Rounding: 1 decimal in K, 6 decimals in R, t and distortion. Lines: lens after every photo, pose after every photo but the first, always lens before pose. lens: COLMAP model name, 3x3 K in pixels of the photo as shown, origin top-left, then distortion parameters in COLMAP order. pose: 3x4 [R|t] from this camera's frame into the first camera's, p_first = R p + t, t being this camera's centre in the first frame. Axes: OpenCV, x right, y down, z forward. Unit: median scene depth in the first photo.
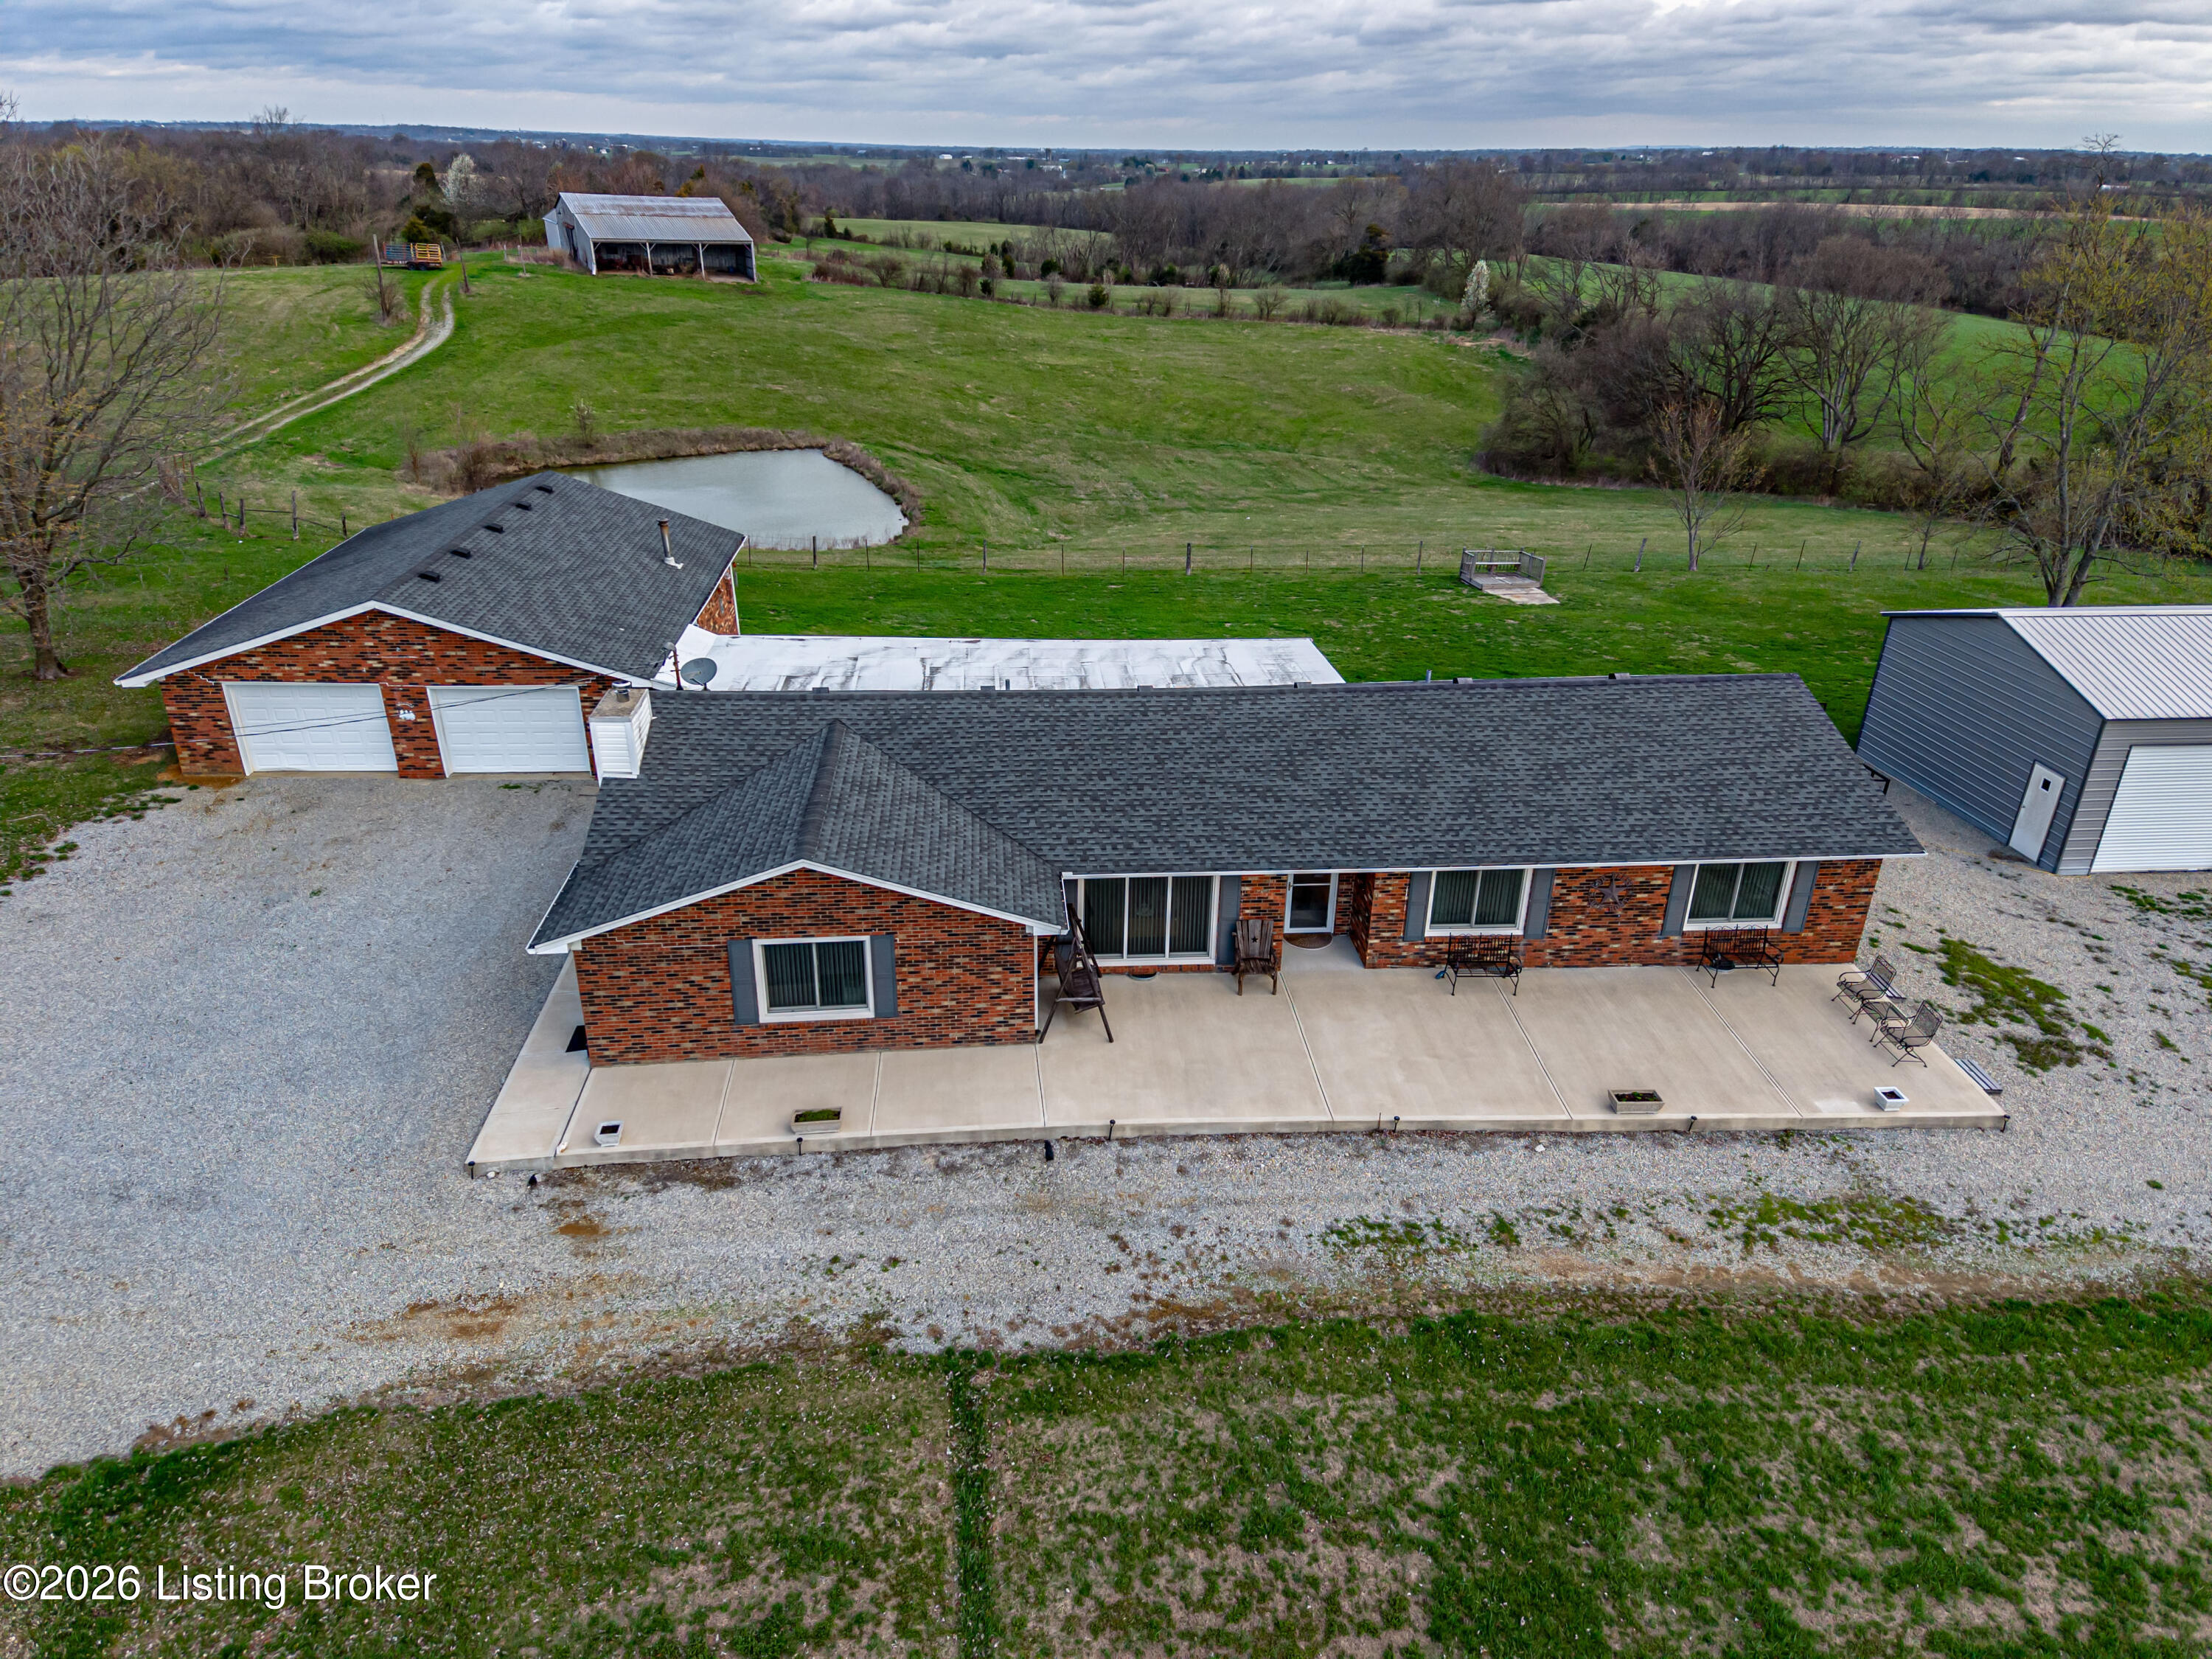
lens RADIAL K [[1398.6, 0, 1112.4], [0, 1398.6, 838.3], [0, 0, 1]] dist [0.258944, -0.243911]
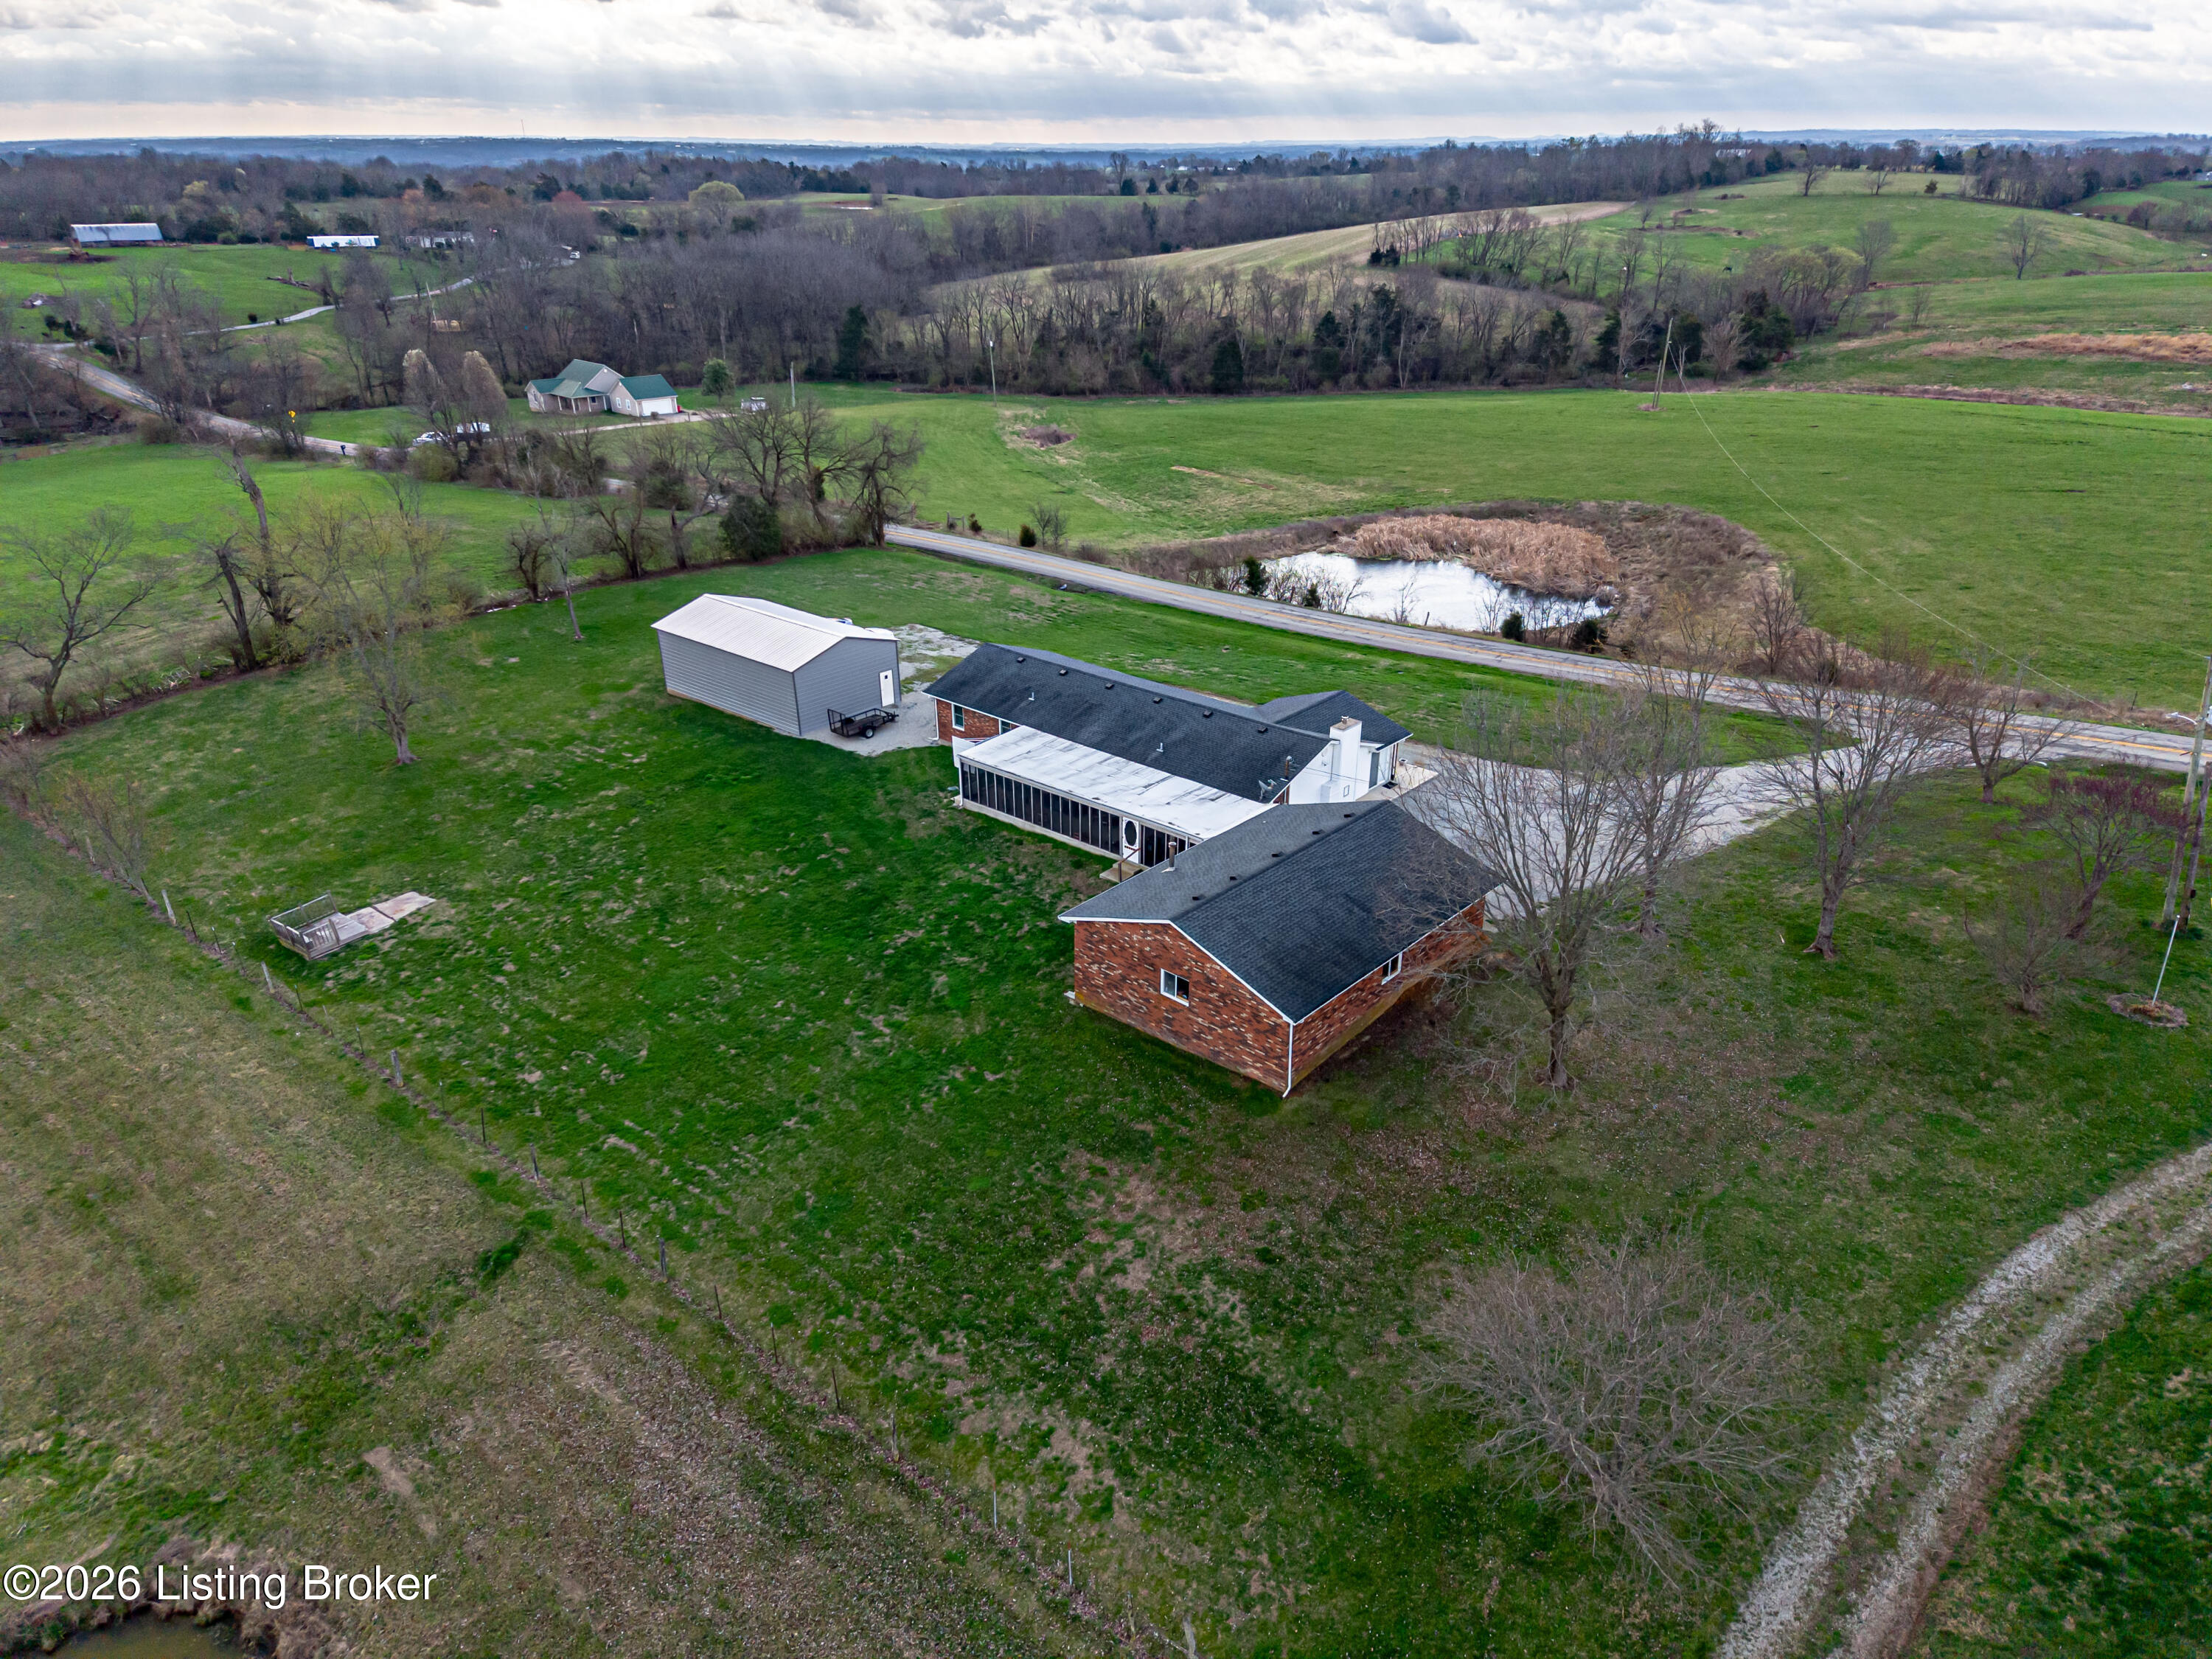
lens RADIAL K [[1418.0, 0, 1112.5], [0, 1418.0, 821.6], [0, 0, 1]] dist [0.338648, -0.323060]
pose [[-0.683639, -0.313419, 0.659095, -2.024009], [0.305948, 0.696833, 0.648706, -1.979213], [-0.662596, 0.645129, -0.380492, 2.643953]]
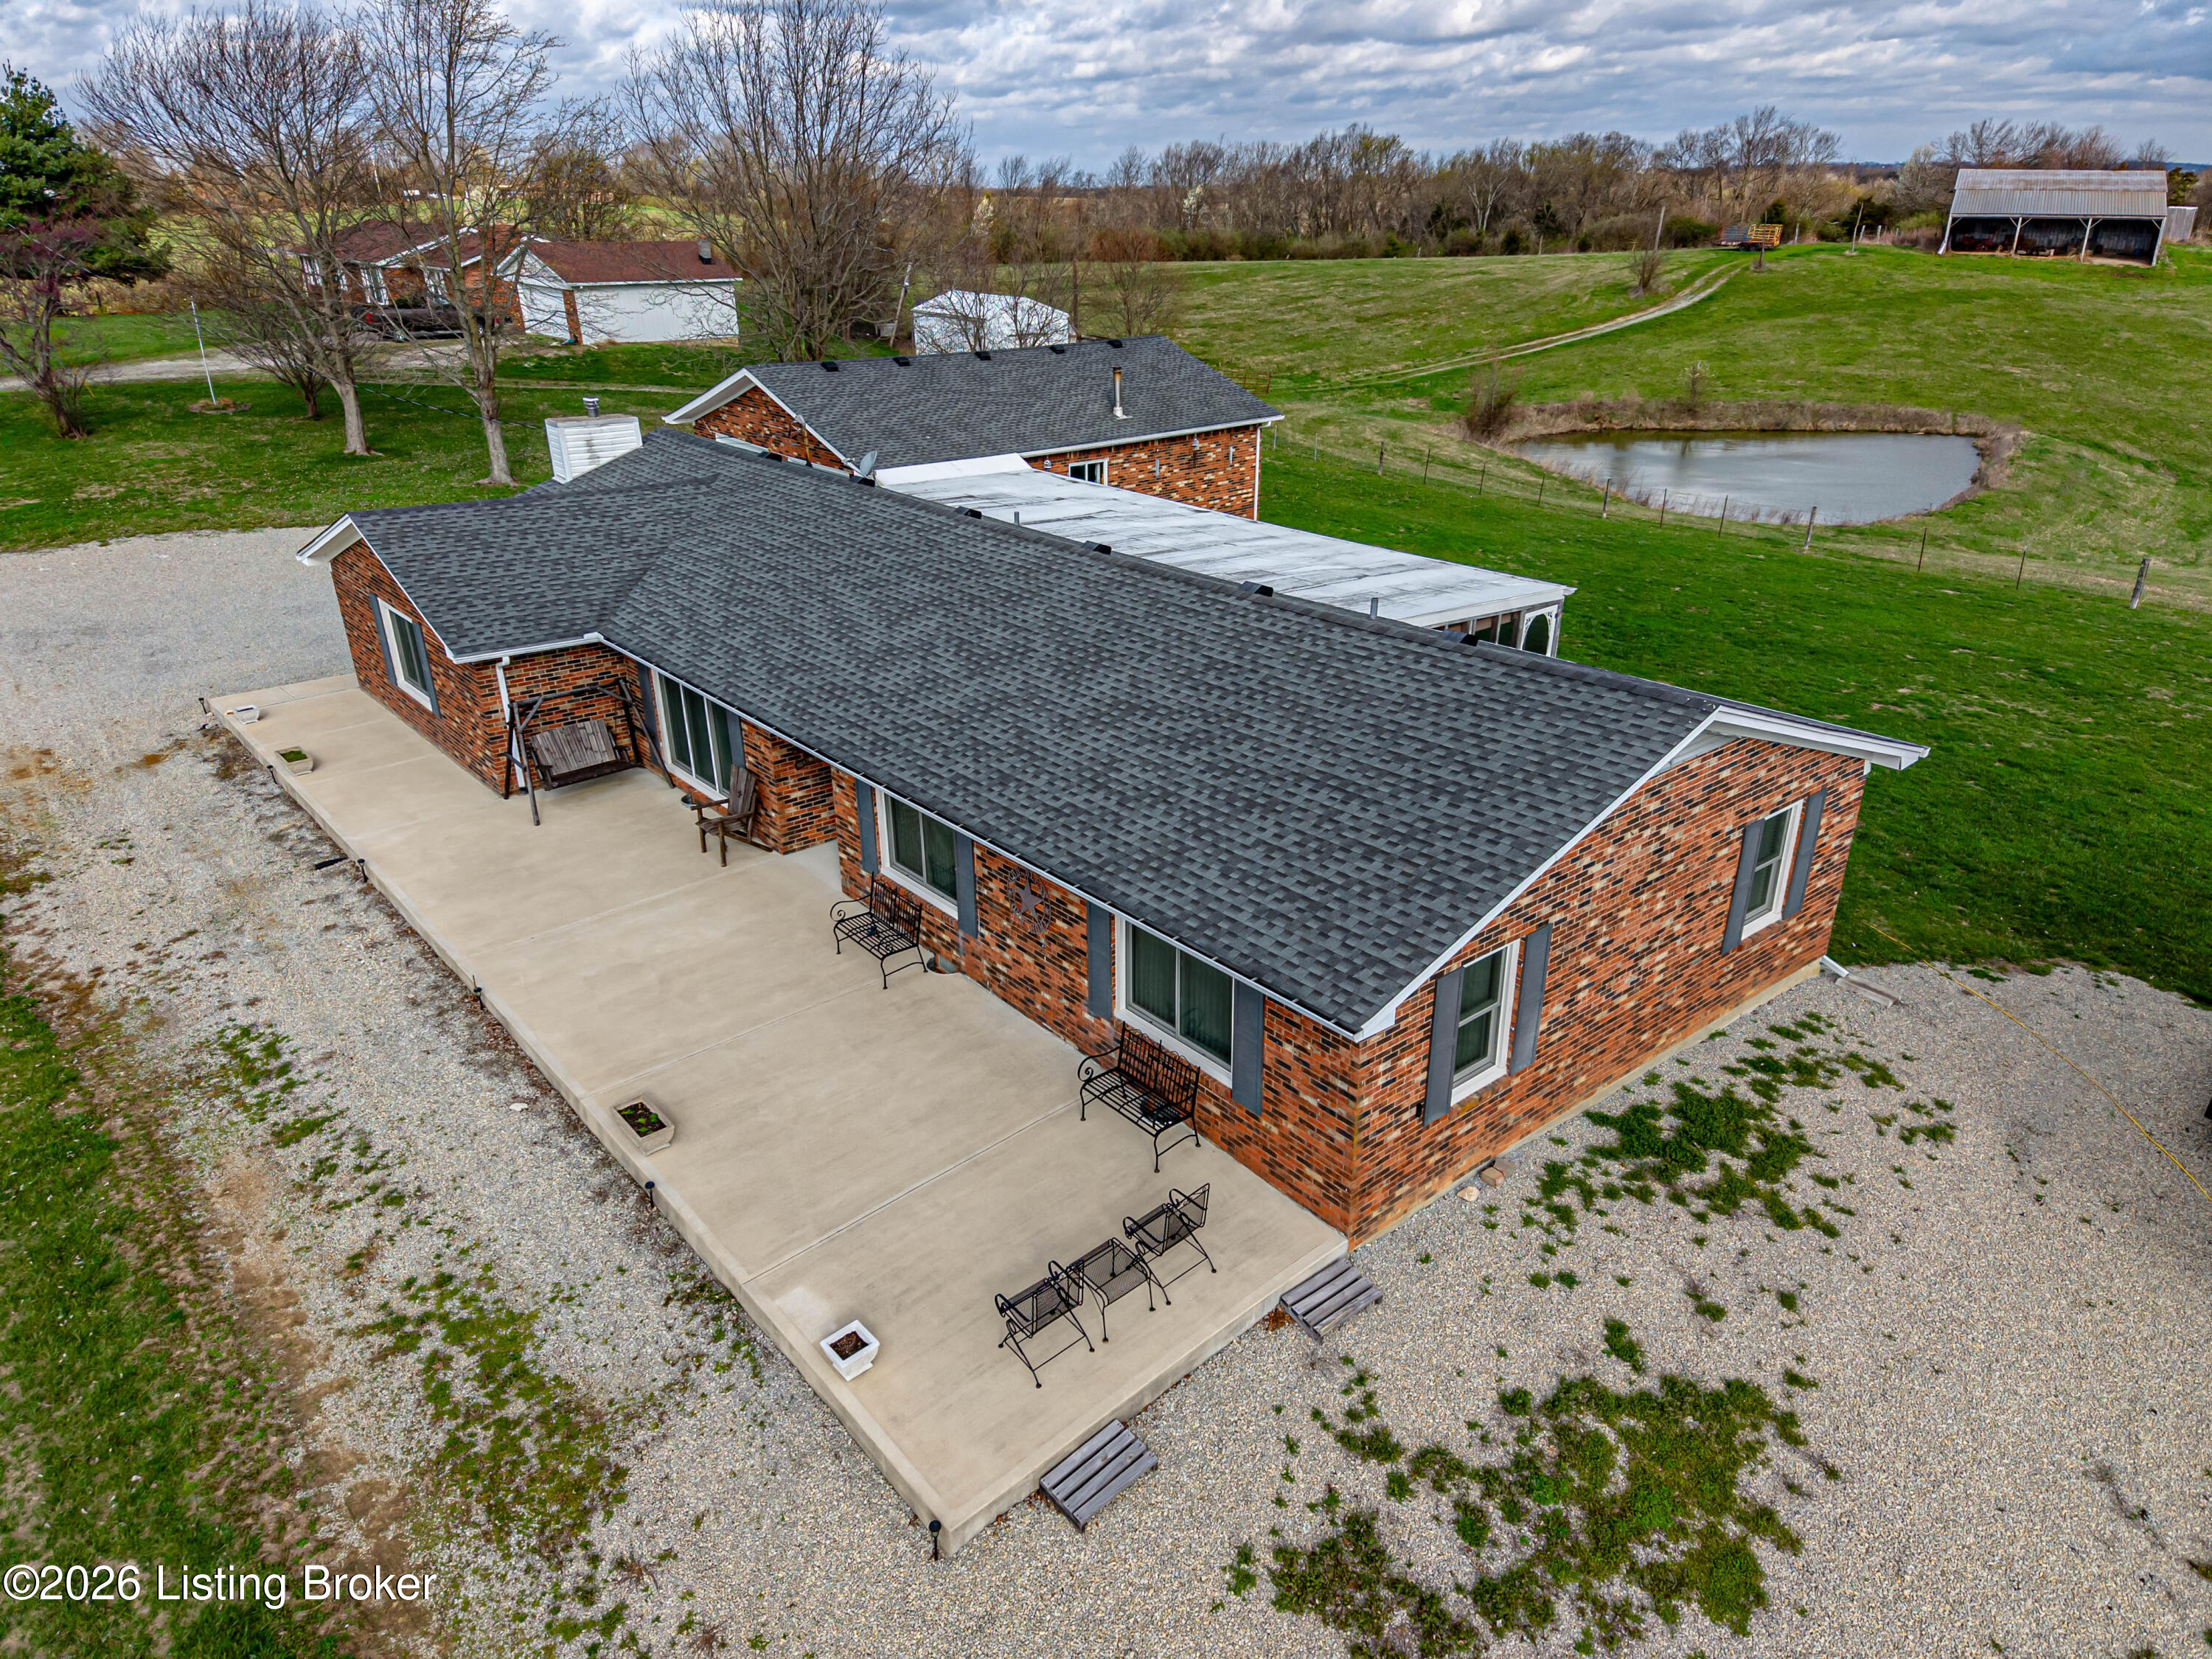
lens RADIAL K [[1398.6, 0, 1112.4], [0, 1398.6, 838.3], [0, 0, 1]] dist [0.258944, -0.243911]
pose [[0.571581, 0.316058, -0.757233, 0.905988], [-0.333061, 0.932764, 0.137919, -0.090734], [0.749911, 0.173373, 0.638417, 0.715543]]
